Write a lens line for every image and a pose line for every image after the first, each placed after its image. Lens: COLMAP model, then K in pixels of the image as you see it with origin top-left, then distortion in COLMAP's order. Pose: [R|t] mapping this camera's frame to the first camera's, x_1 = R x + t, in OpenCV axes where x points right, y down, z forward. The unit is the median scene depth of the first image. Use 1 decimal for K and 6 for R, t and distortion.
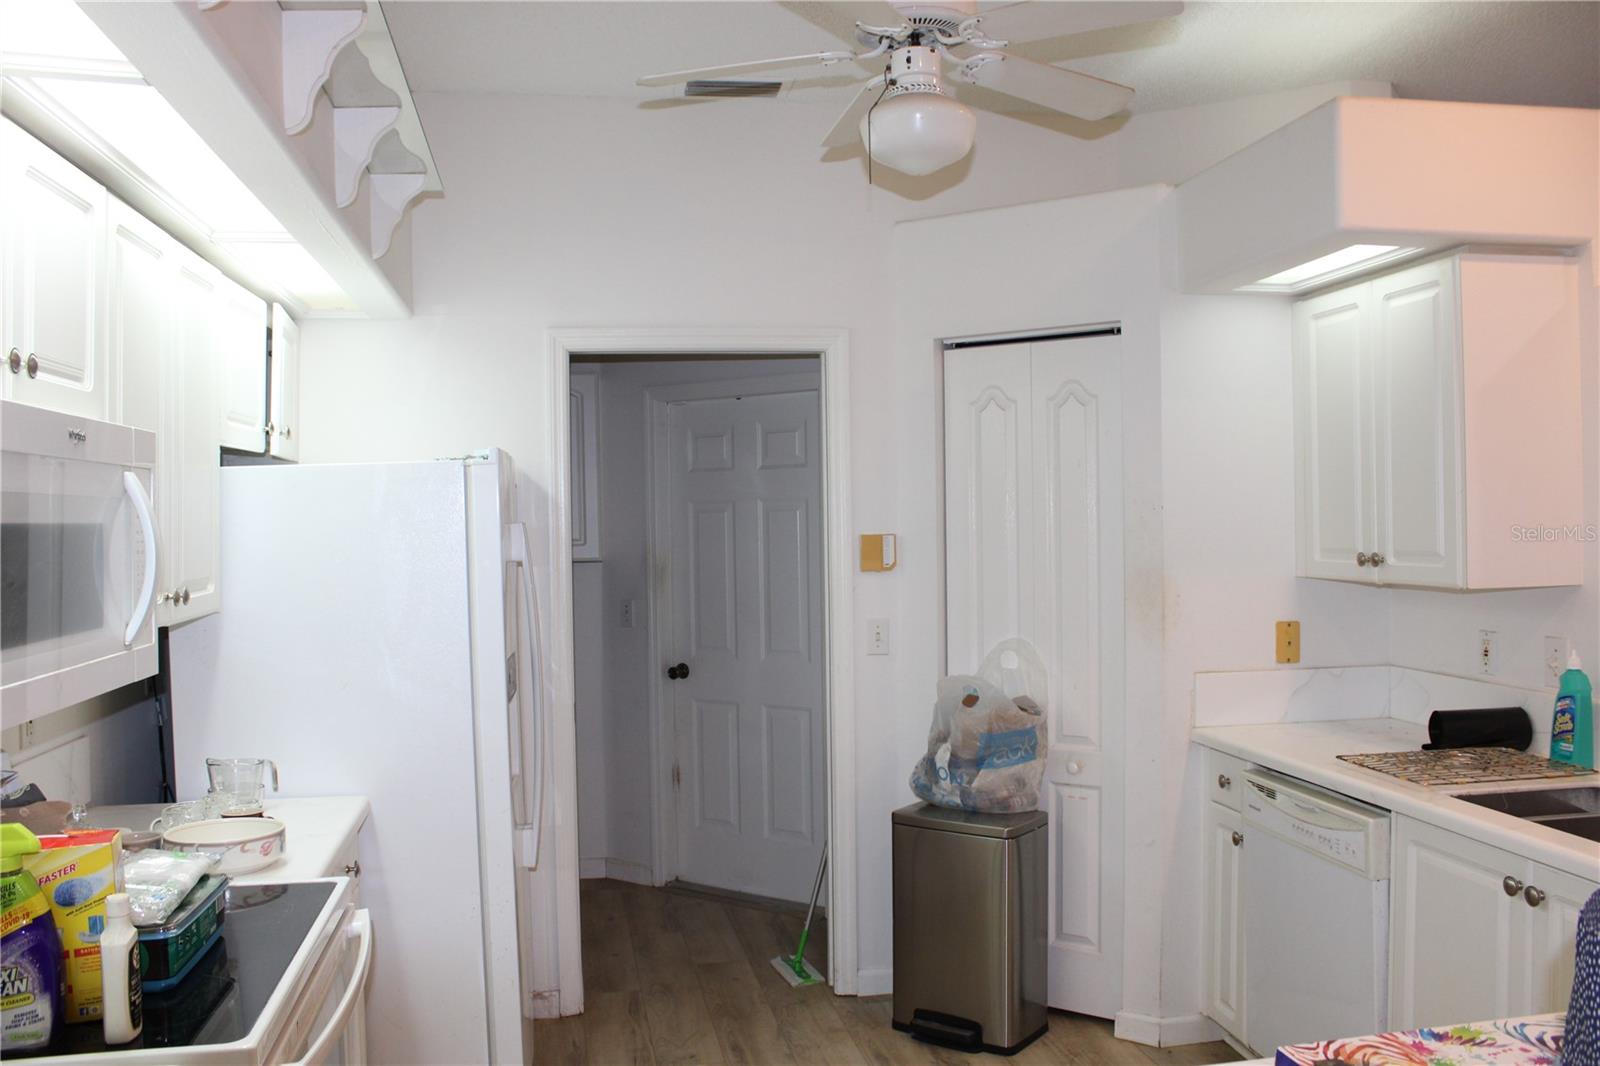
lens RADIAL K [[1313.8, 0, 807.4], [0, 1313.8, 527.5], [0, 0, 1]] dist [-0.121940, 0.009880]
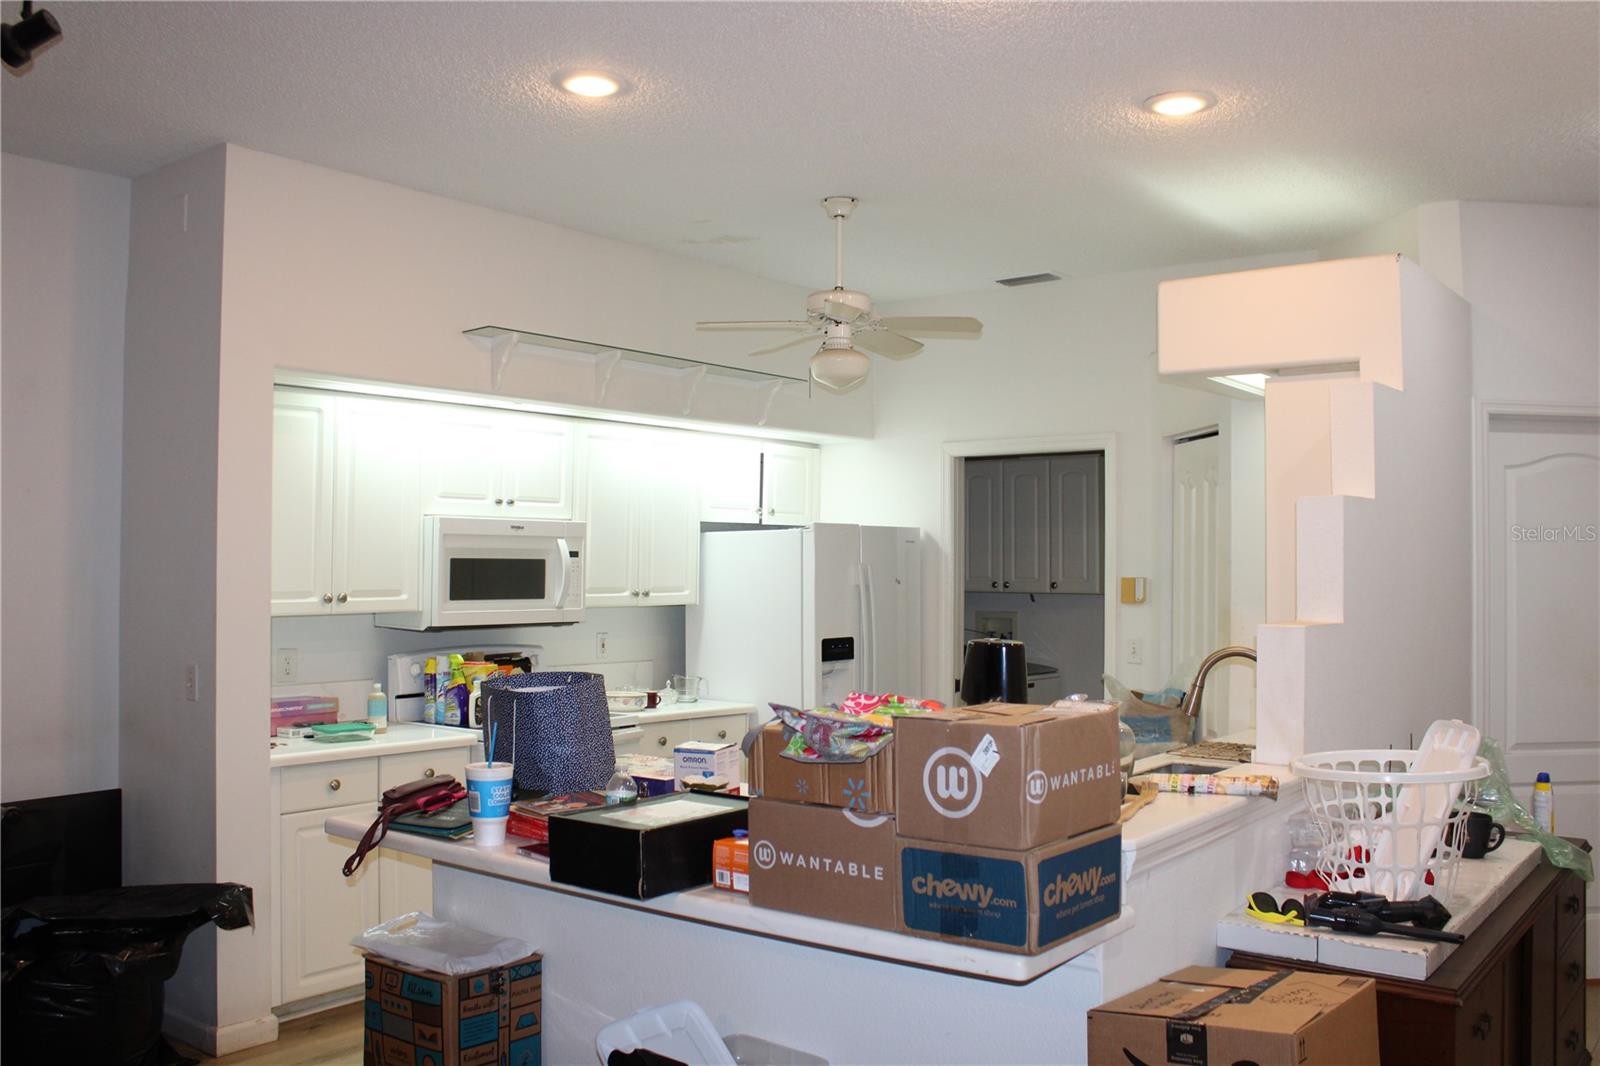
lens RADIAL K [[1313.8, 0, 814.8], [0, 1313.8, 537.5], [0, 0, 1]] dist [-0.121940, 0.009880]
pose [[0.656565, 0.008386, -0.754223, 1.098862], [-0.022596, 0.999708, -0.008554, -0.022580], [0.753931, 0.022659, 0.656563, -0.224028]]
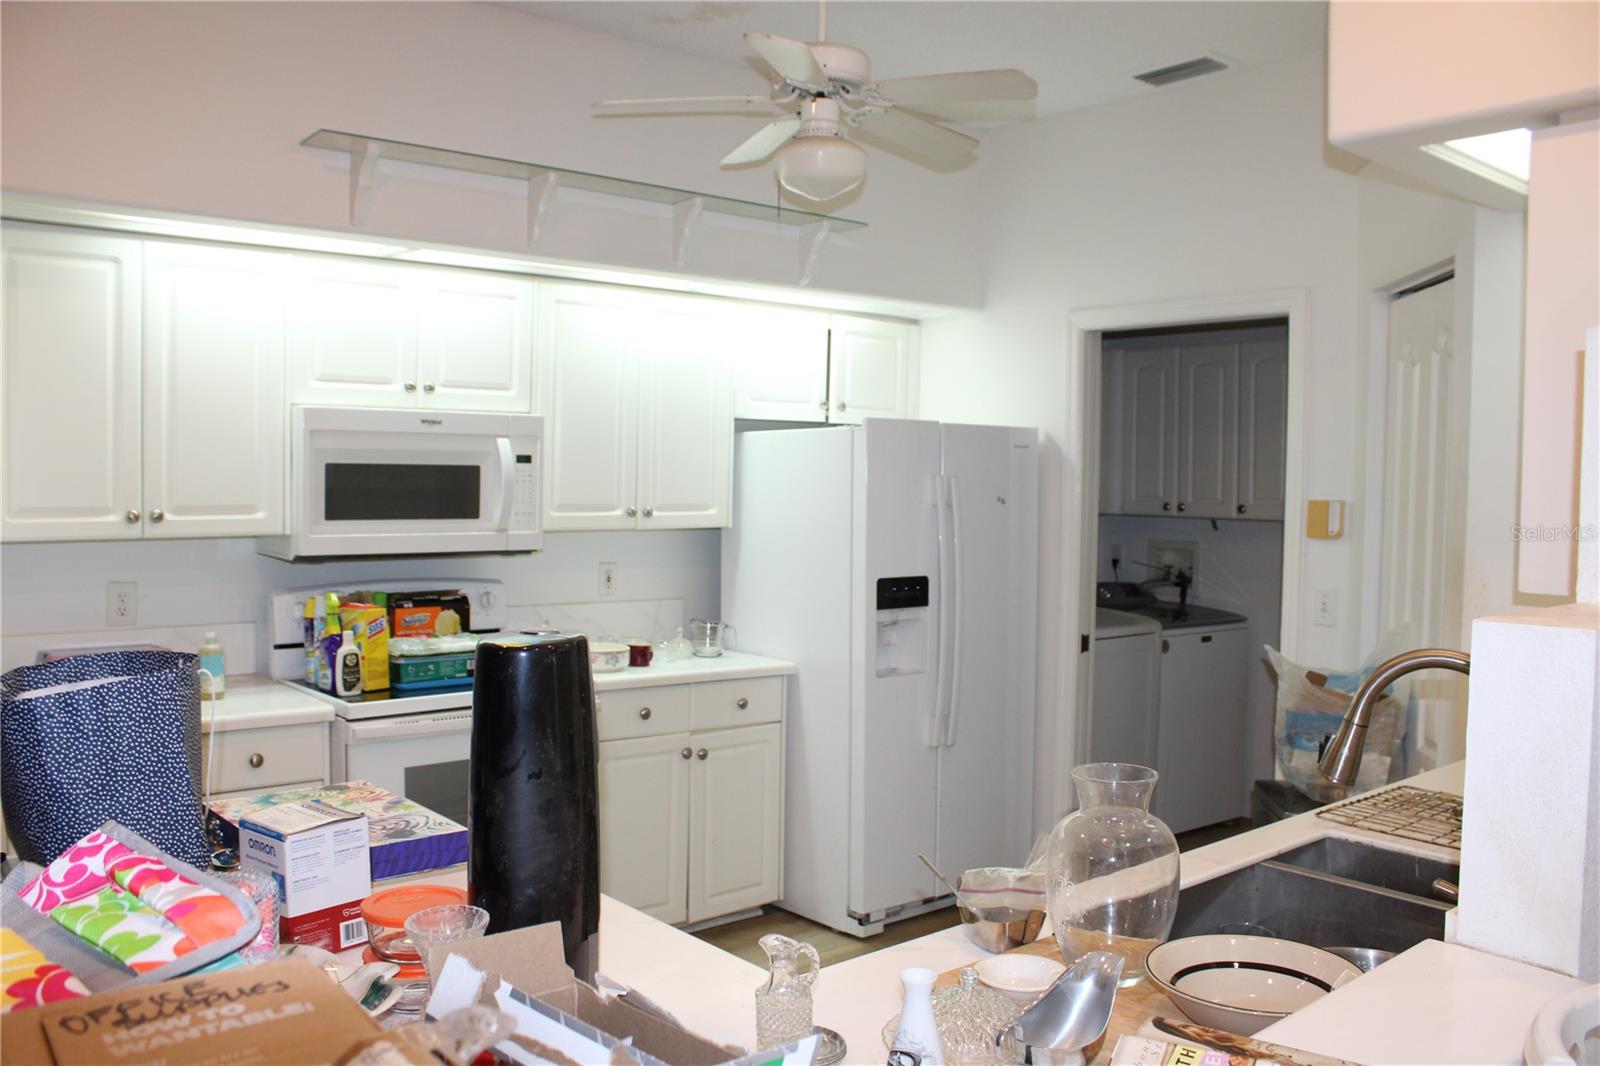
lens RADIAL K [[1313.8, 0, 791.3], [0, 1313.8, 527.1], [0, 0, 1]] dist [-0.121940, 0.009880]
pose [[0.489384, 0.060042, -0.869999, 0.845472], [-0.028460, 0.998195, 0.052880, -0.017081], [0.871604, -0.001118, 0.490210, 0.245587]]
